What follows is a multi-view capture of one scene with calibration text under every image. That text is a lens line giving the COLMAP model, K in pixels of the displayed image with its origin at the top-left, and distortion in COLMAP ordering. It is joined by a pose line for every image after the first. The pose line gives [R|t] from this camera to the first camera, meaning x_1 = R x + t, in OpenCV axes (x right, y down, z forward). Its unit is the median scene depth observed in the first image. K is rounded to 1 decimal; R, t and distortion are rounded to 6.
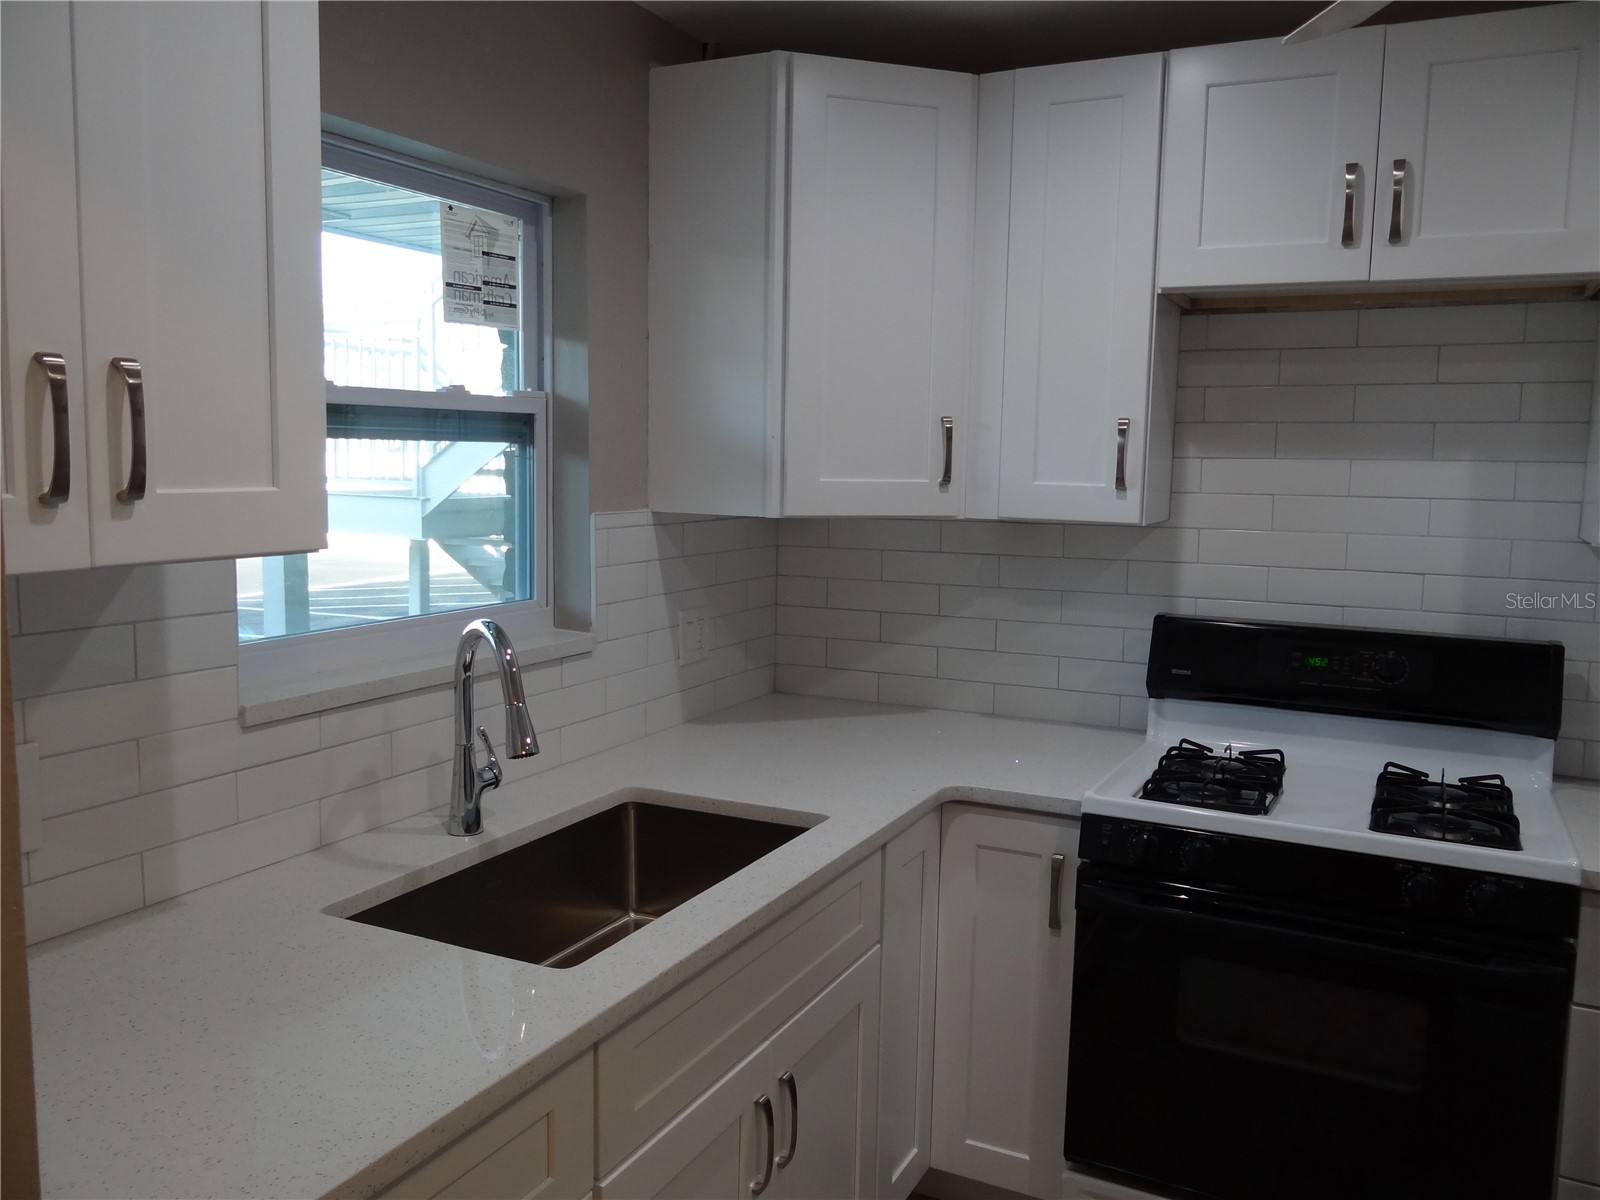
lens RADIAL K [[1267.4, 0, 799.2], [0, 1267.4, 601.6], [0, 0, 1]] dist [-0.006283, -0.003570]
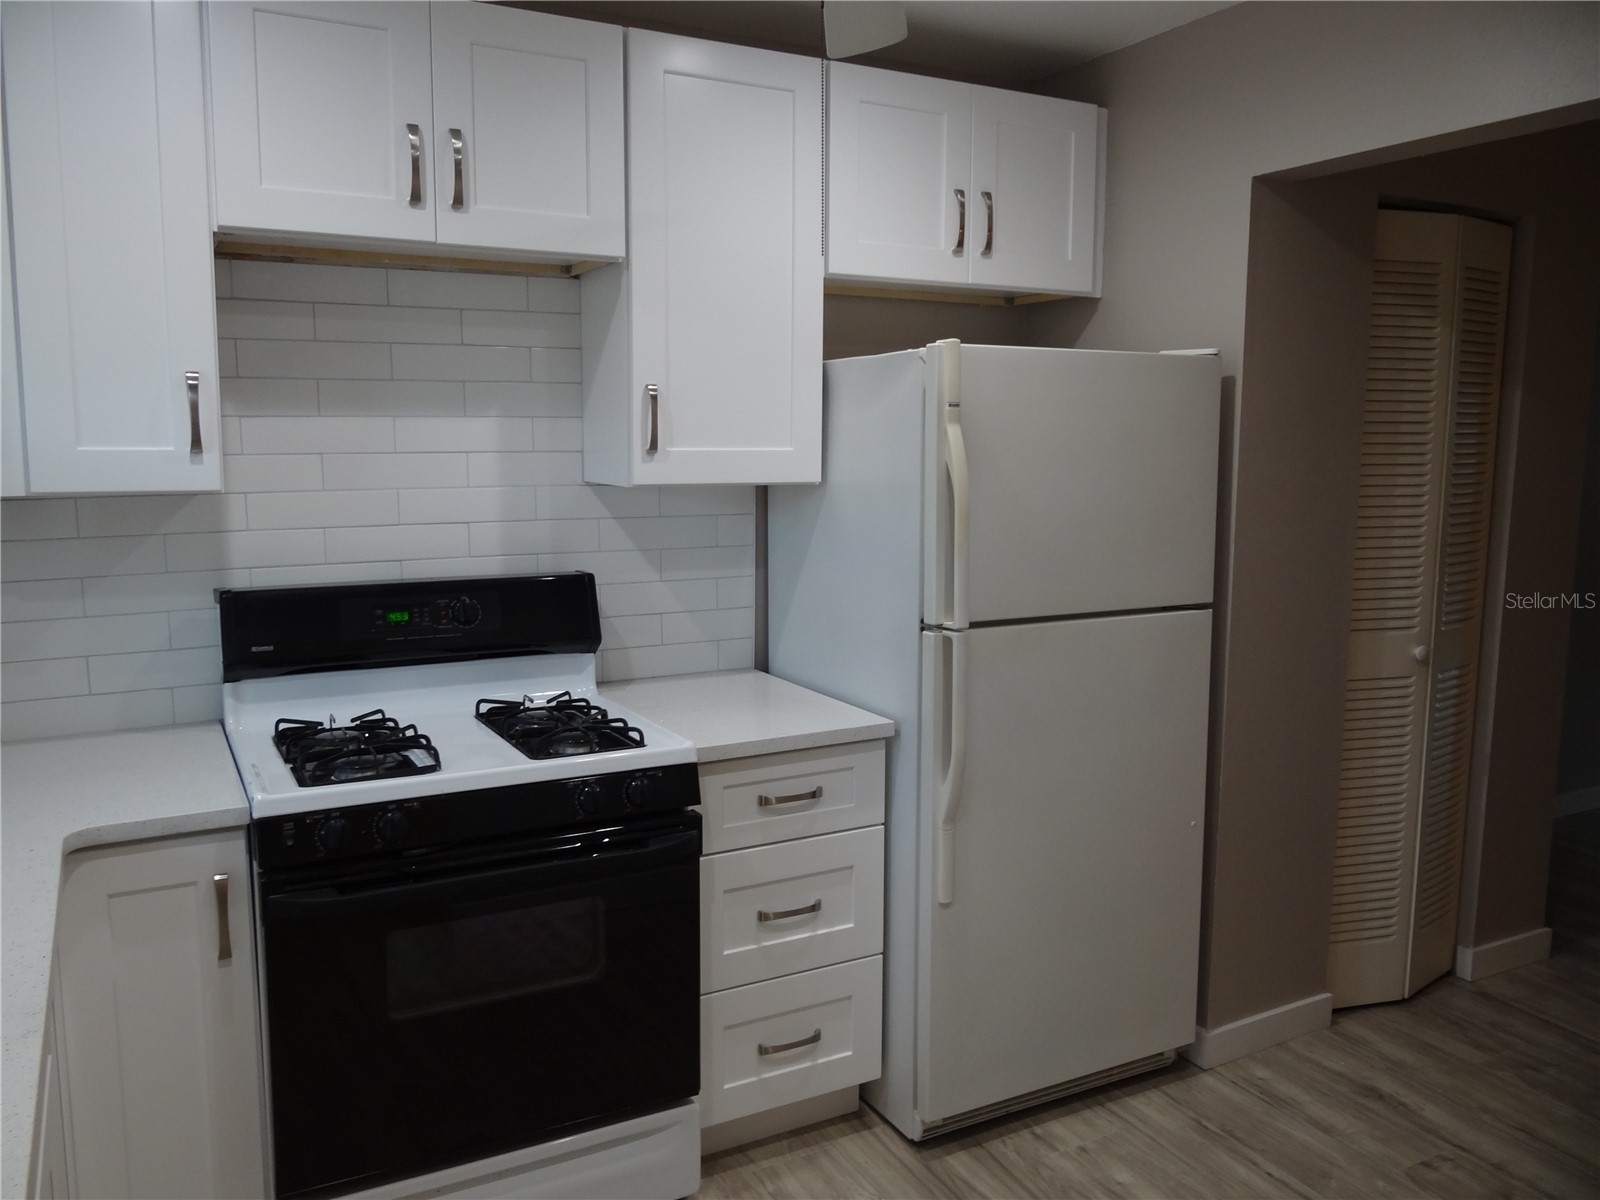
lens RADIAL K [[1267.4, 0, 807.9], [0, 1267.4, 593.5], [0, 0, 1]] dist [-0.006283, -0.003570]
pose [[0.560209, -0.121328, 0.819418, -0.248067], [0.101028, 0.991838, 0.077788, -0.017647], [-0.822168, 0.039207, 0.567894, 0.162492]]
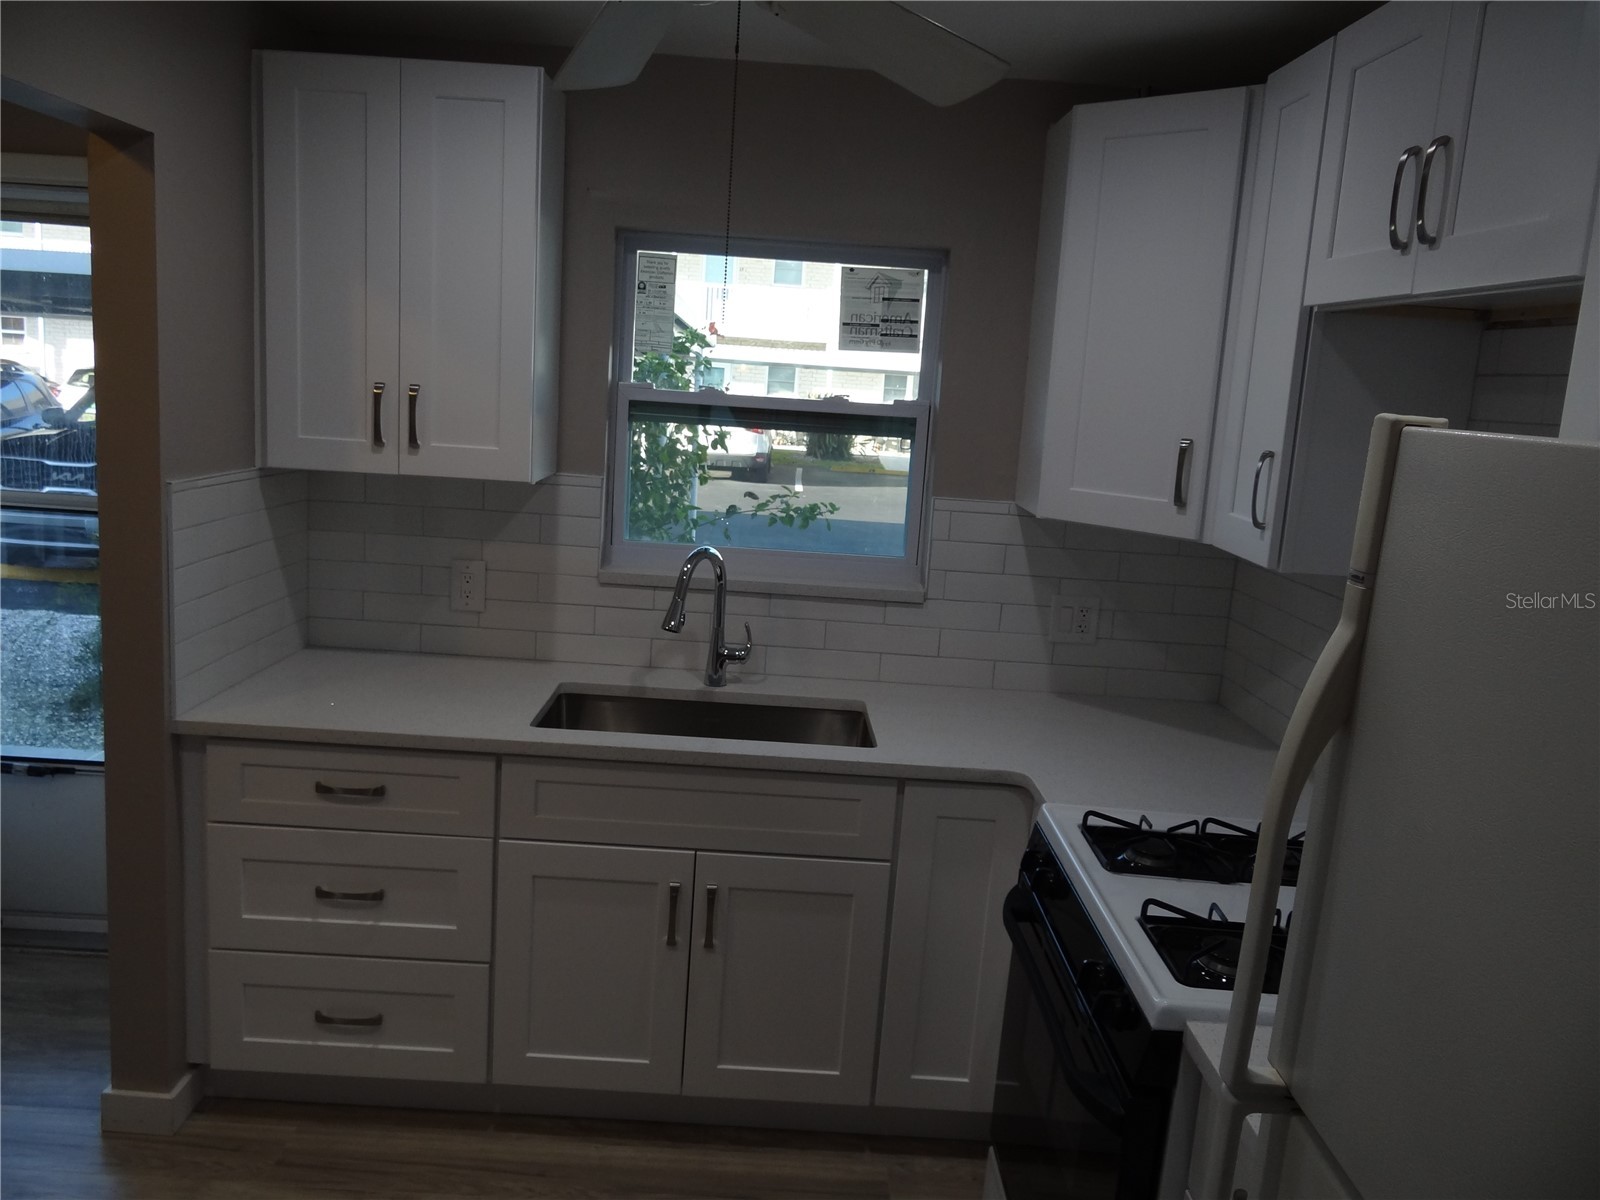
lens RADIAL K [[1267.4, 0, 786.3], [0, 1267.4, 608.4], [0, 0, 1]] dist [-0.006283, -0.003570]
pose [[0.445861, 0.175979, -0.877633, 0.951271], [-0.159965, 0.980364, 0.115312, -0.086819], [0.880692, 0.088977, 0.465257, 0.294199]]
